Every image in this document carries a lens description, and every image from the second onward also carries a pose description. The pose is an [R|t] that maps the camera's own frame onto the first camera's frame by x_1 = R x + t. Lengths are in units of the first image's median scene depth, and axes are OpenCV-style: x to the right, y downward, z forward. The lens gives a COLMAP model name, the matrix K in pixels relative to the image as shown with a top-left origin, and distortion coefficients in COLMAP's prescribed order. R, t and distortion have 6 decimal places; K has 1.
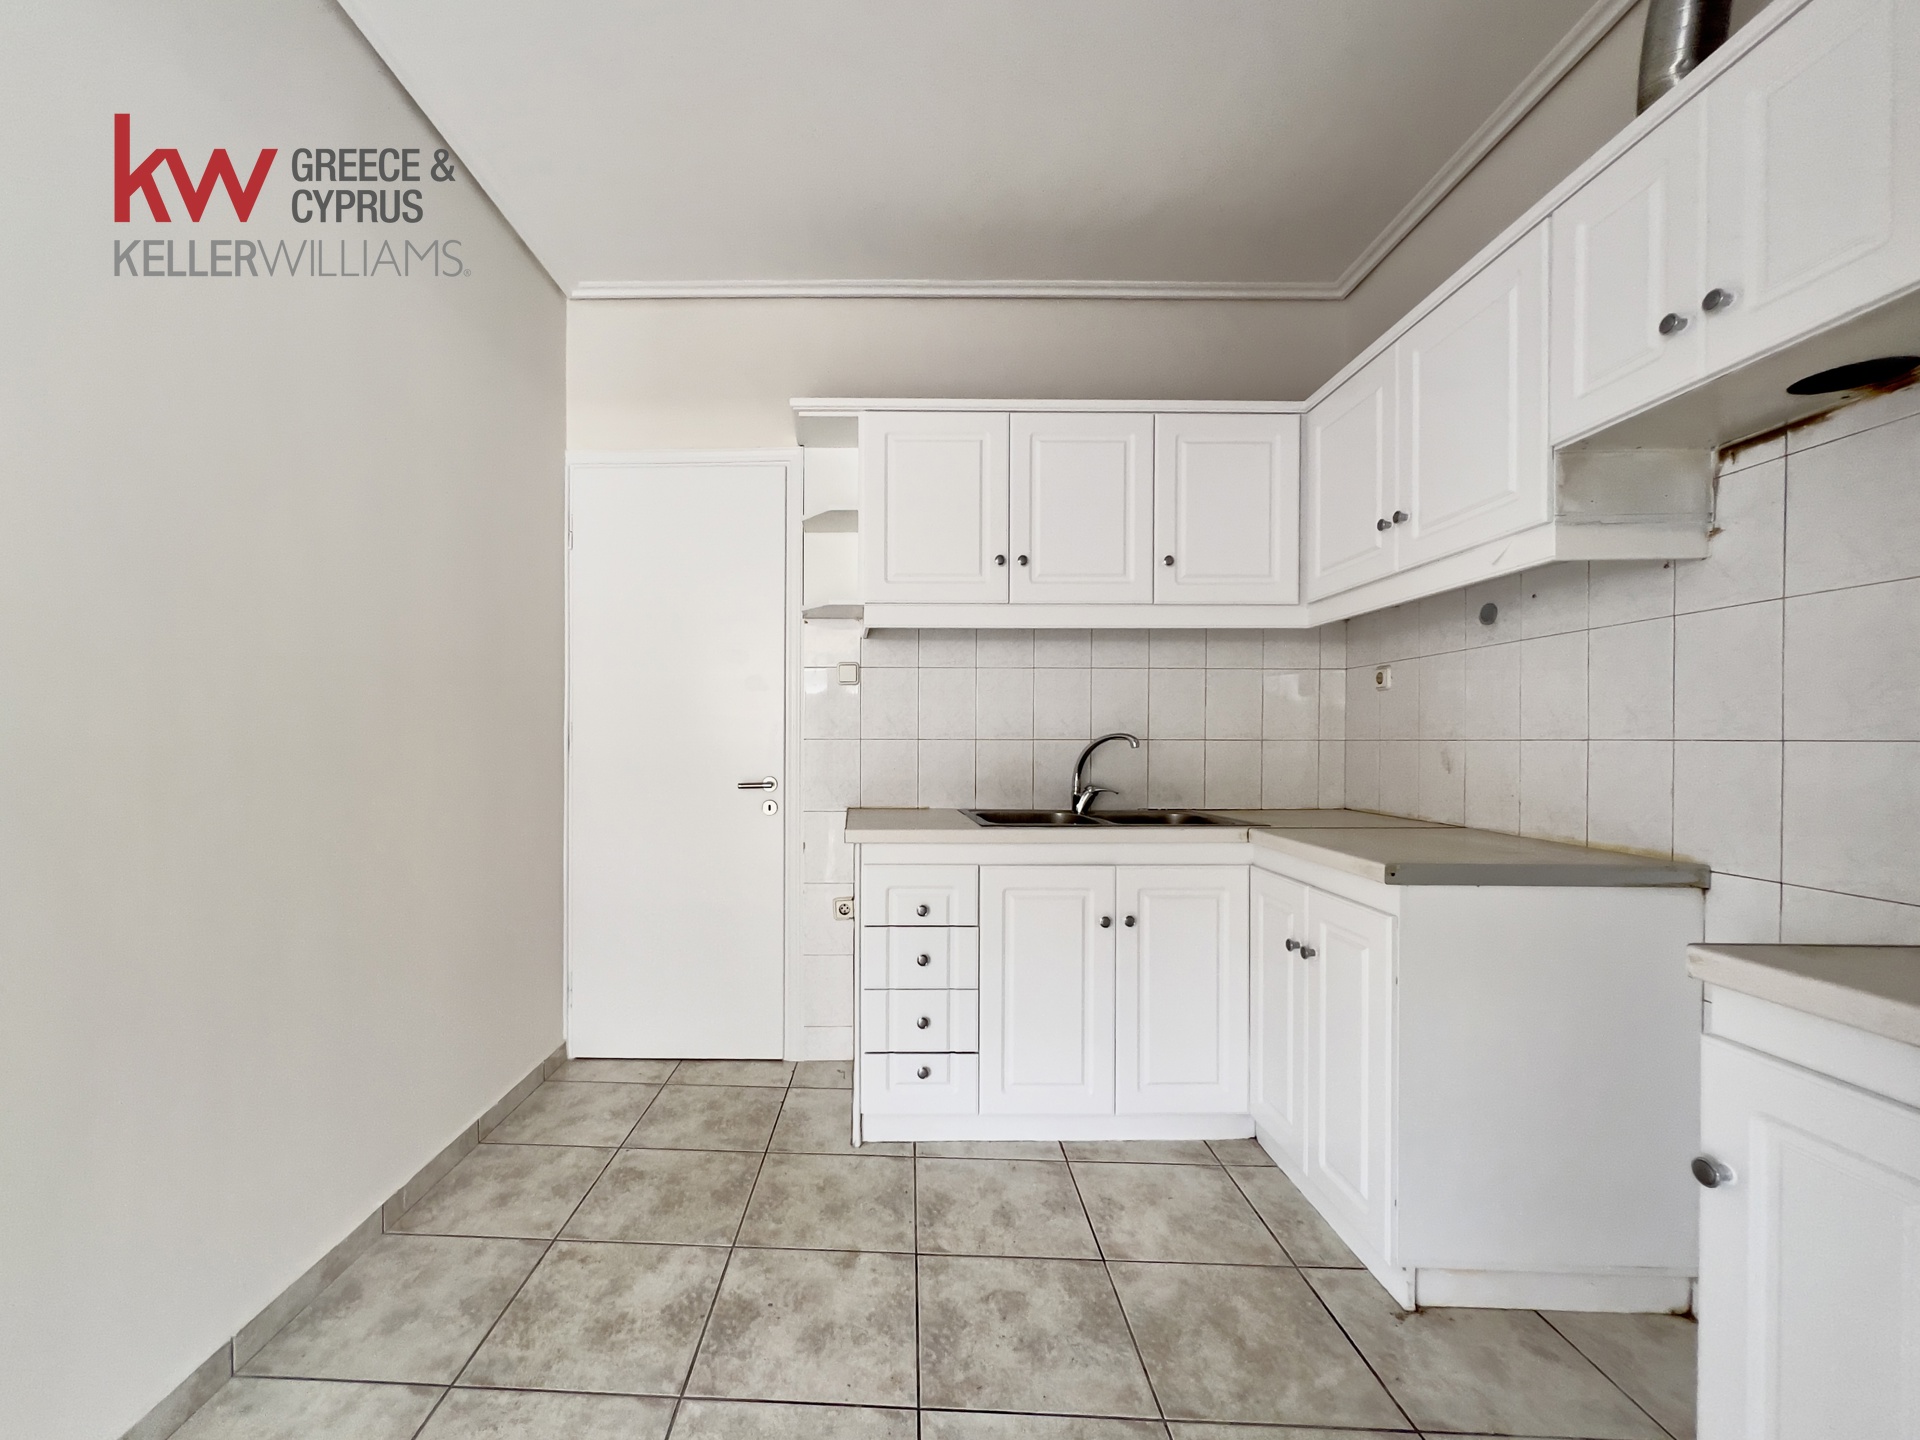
lens RADIAL K [[787.3, 0, 867.5], [0, 787.3, 741.0], [0, 0, 1]] dist [-0.000155, 0.000014]
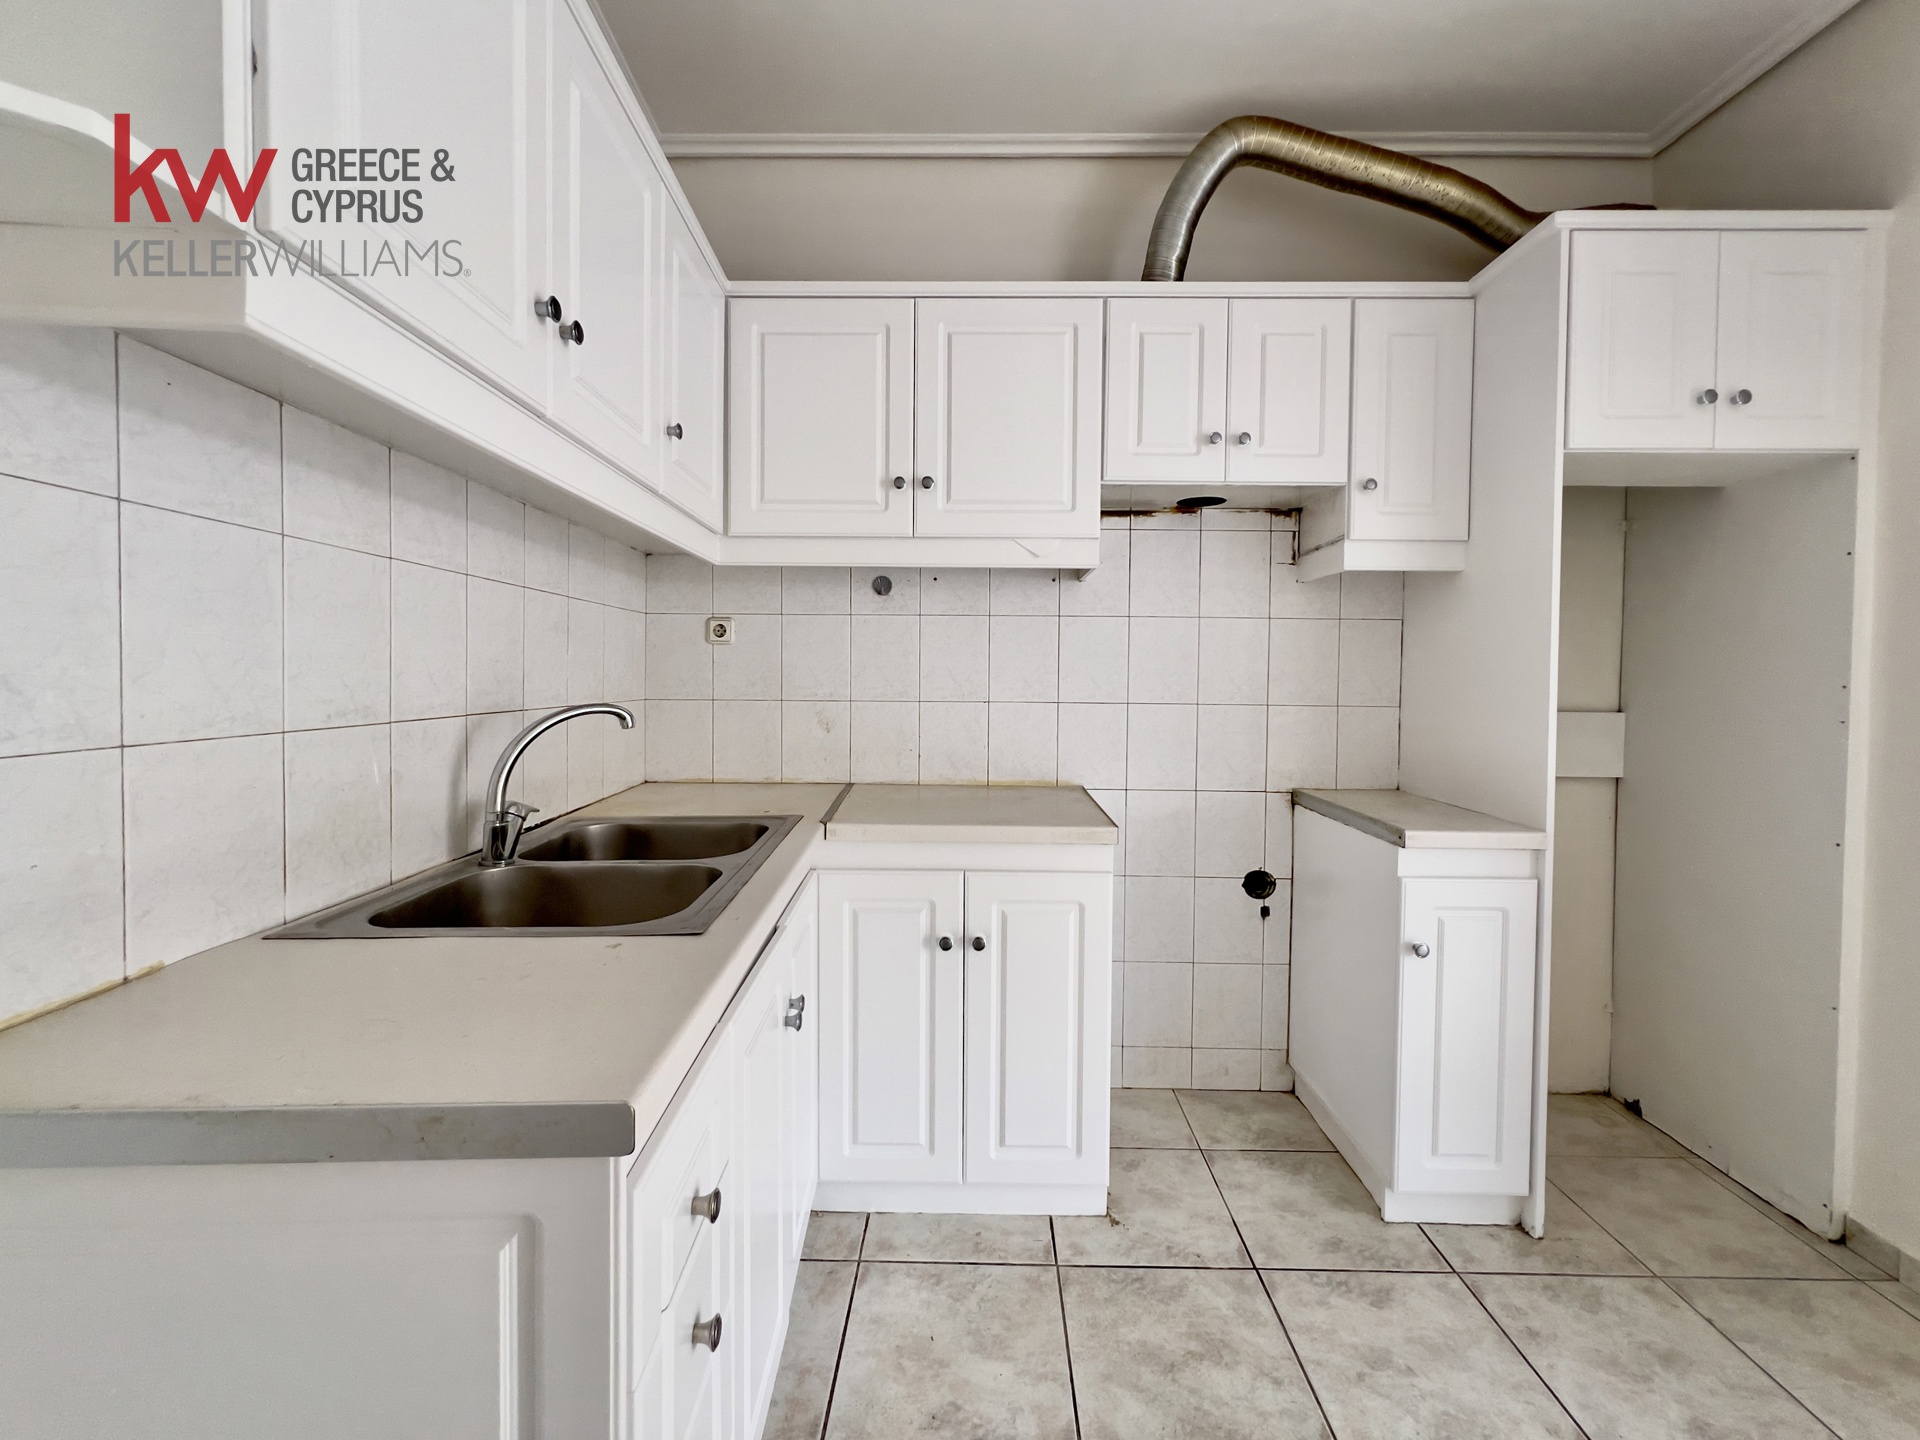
lens RADIAL K [[788.9, 0, 969.1], [0, 788.9, 698.6], [0, 0, 1]] dist [-0.001533, 0.000109]
pose [[-0.033714, -0.029934, 0.998983, -0.398083], [-0.004841, 0.999545, 0.029787, -0.048700], [-0.999420, -0.003831, -0.033843, 1.174040]]
